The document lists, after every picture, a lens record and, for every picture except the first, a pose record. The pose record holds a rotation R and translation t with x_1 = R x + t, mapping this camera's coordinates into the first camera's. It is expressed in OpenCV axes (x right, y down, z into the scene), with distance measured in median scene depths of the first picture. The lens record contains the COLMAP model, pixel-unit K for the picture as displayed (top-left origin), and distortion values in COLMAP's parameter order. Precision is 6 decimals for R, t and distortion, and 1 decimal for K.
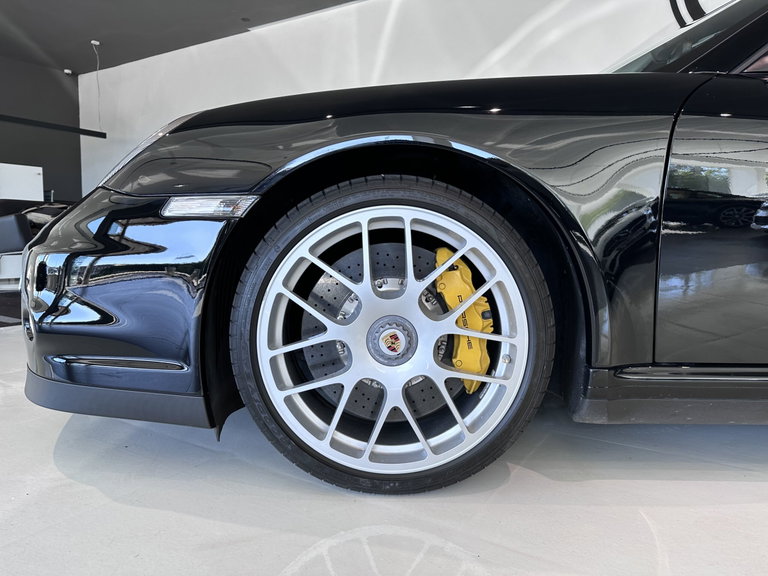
lens RADIAL K [[531.8, 0, 384.0], [0, 531.8, 288.0], [0, 0, 1]] dist [0.117642, -0.228848]
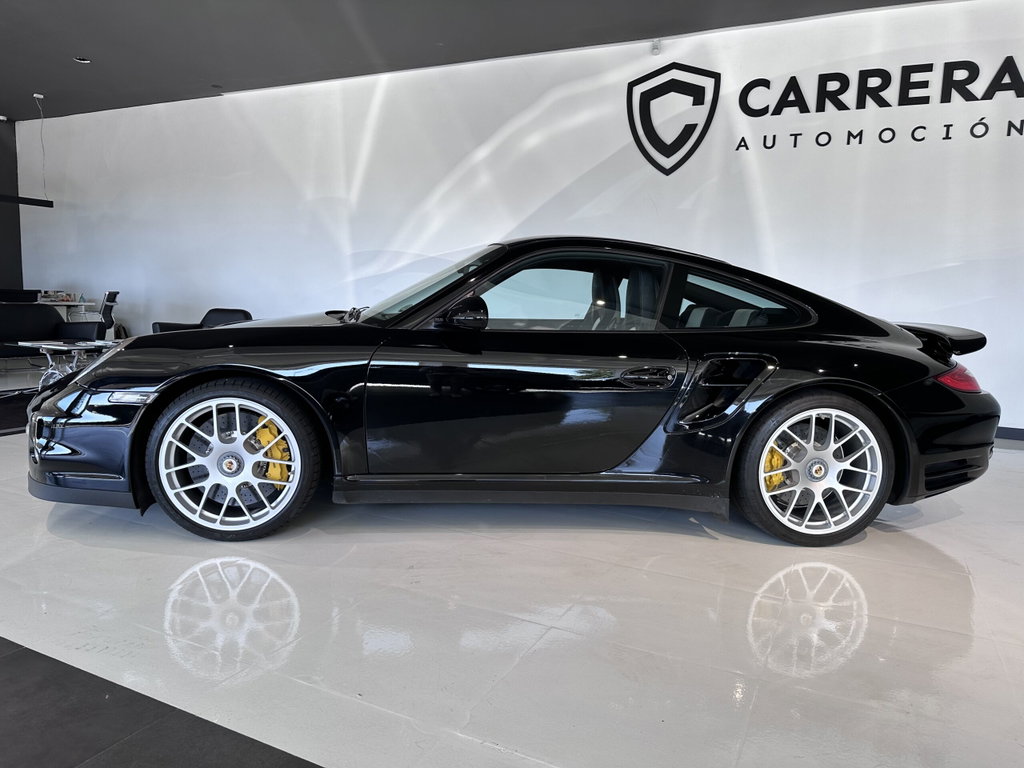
lens RADIAL K [[707.0, 0, 512.0], [0, 707.0, 384.0], [0, 0, 1]] dist [0.029501, -0.069038]
pose [[0.994047, 0.006190, 0.108779, 0.761423], [-0.009555, 0.999491, 0.030434, -0.288595], [-0.108535, -0.031292, 0.993600, -1.714314]]
